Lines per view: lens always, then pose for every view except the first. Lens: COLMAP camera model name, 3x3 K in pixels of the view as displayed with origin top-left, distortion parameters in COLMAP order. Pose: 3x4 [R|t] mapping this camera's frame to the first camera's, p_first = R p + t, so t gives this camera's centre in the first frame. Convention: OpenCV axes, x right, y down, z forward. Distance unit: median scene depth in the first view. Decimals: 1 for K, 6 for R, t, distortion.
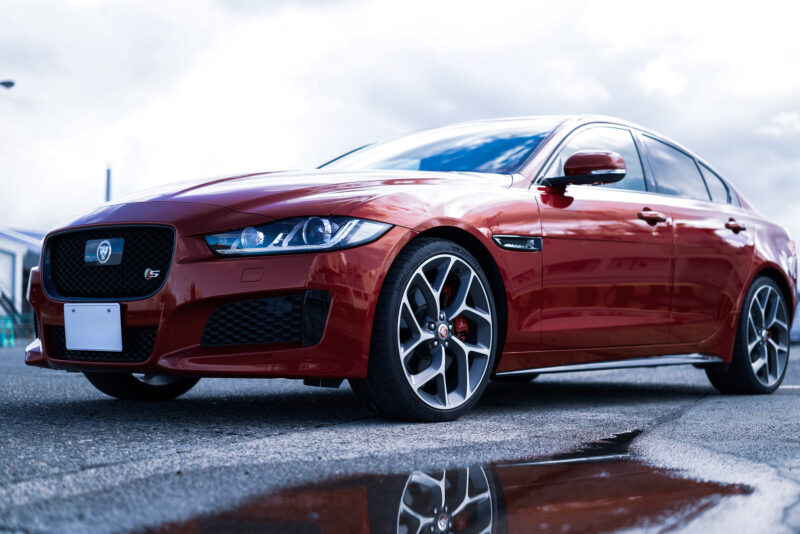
lens RADIAL K [[1171.3, 0, 398.4], [0, 1171.3, 268.3], [0, 0, 1]] dist [0.021655, 0.000000]
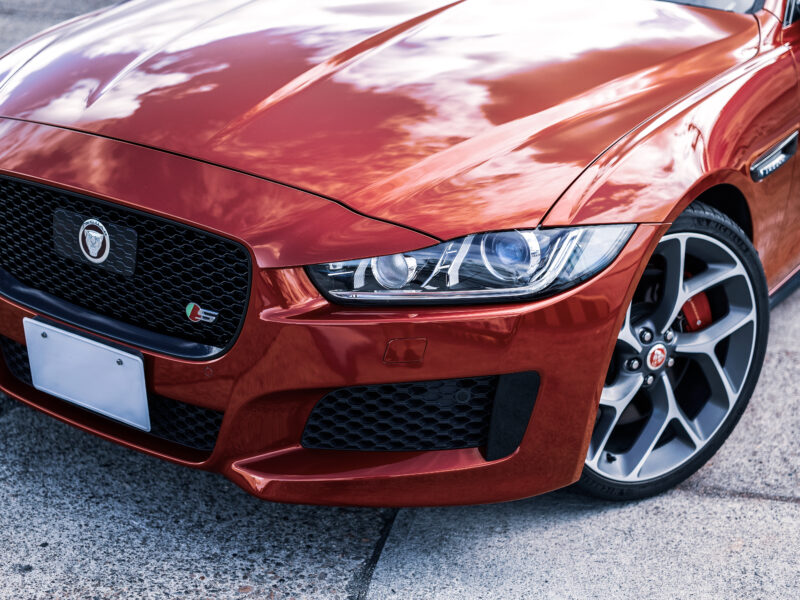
lens RADIAL K [[1160.8, 0, 396.4], [0, 1160.8, 300.8], [0, 0, 1]] dist [0.186920, 0.000000]
pose [[0.993533, -0.019502, 0.111857, -0.179388], [-0.027698, 0.913750, 0.405331, -0.223398], [-0.110114, -0.405808, 0.907301, 0.493909]]
